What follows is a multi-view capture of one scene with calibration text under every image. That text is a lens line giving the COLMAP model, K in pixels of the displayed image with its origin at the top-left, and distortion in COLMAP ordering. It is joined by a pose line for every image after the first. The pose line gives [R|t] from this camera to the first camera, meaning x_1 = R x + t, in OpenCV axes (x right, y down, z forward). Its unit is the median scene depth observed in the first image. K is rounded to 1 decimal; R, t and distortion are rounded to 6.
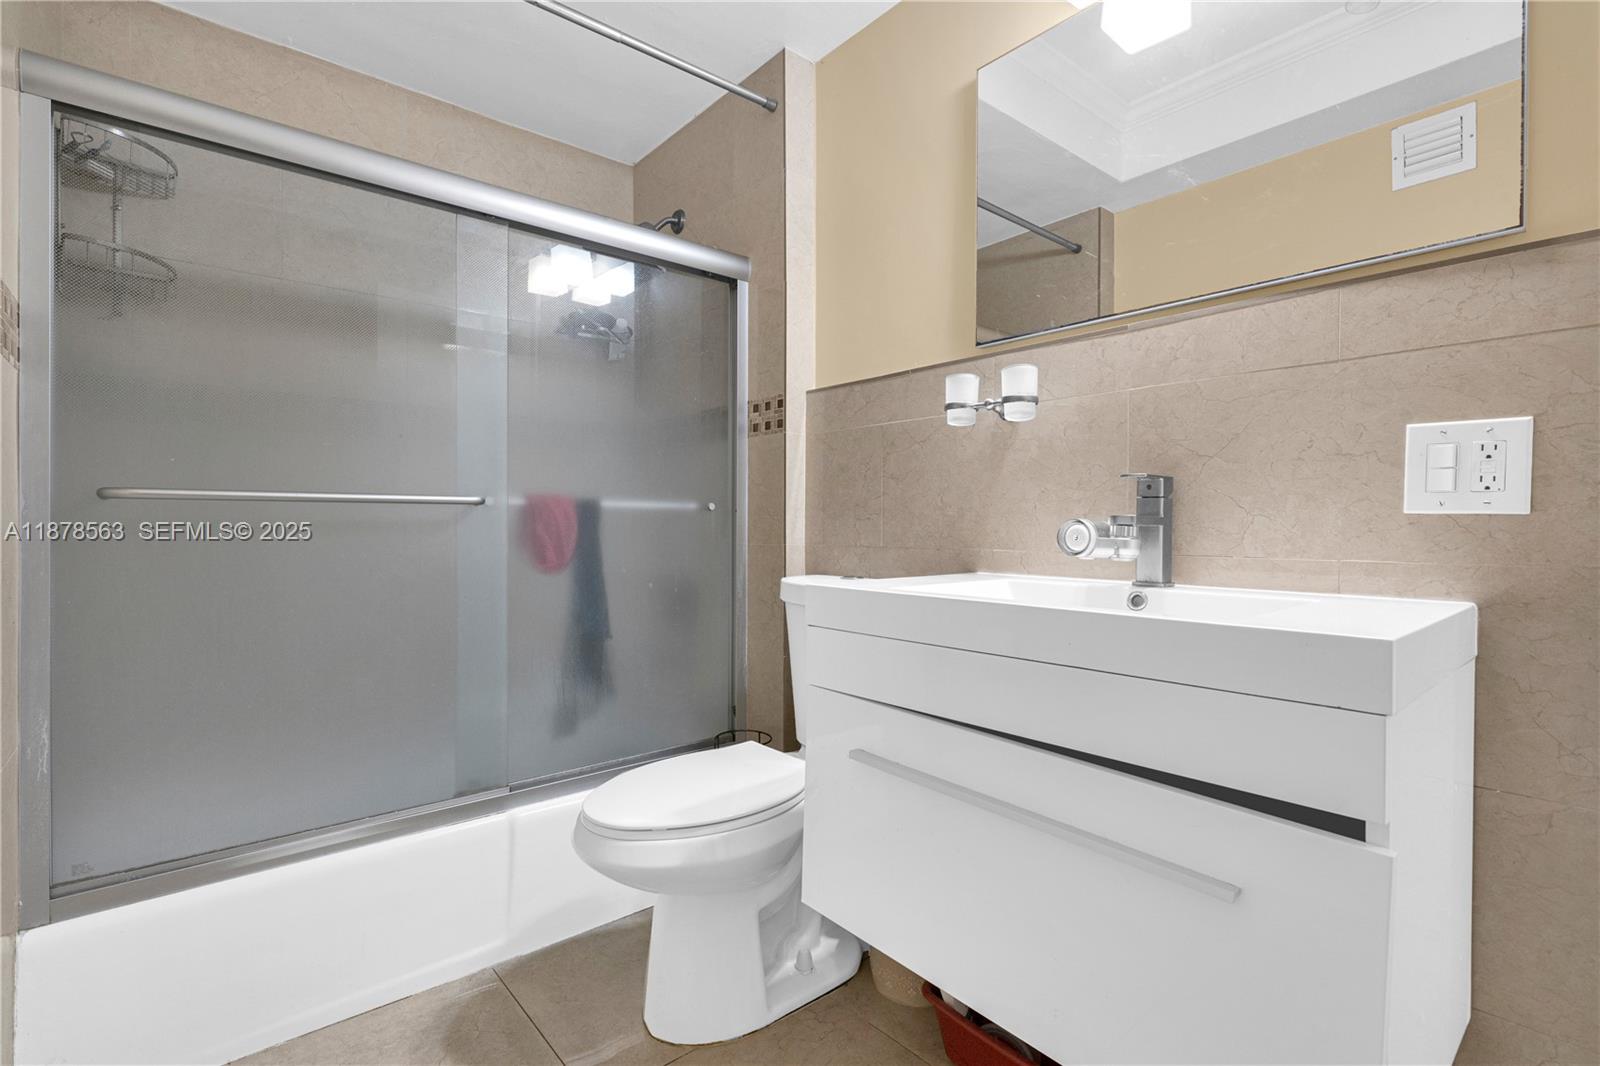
lens RADIAL K [[748.0, 0, 799.8], [0, 748.0, 537.1], [0, 0, 1]] dist [0.002794, -0.001664]
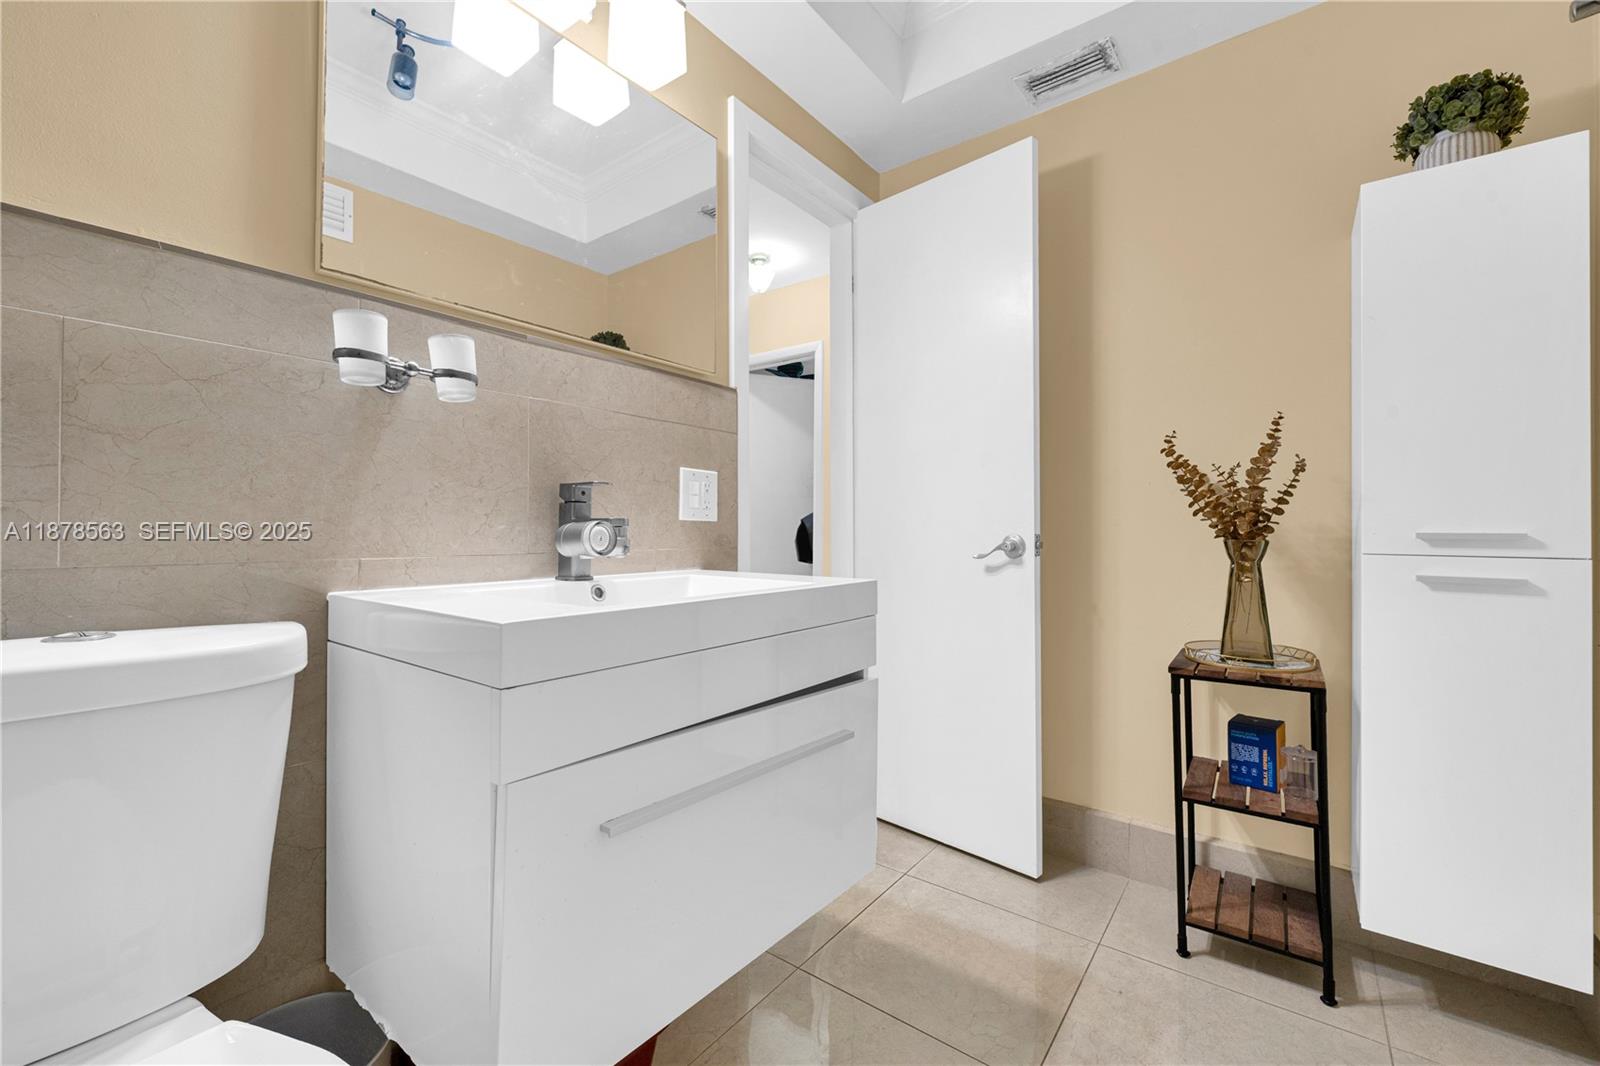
lens RADIAL K [[654.4, 0, 800.3], [0, 654.4, 522.7], [0, 0, 1]] dist [-0.000566, -0.000194]
pose [[-0.198725, -0.000617, 0.980055, -0.525774], [0.002475, 0.999996, 0.001131, -0.020435], [-0.980052, 0.002650, -0.198723, 0.790723]]
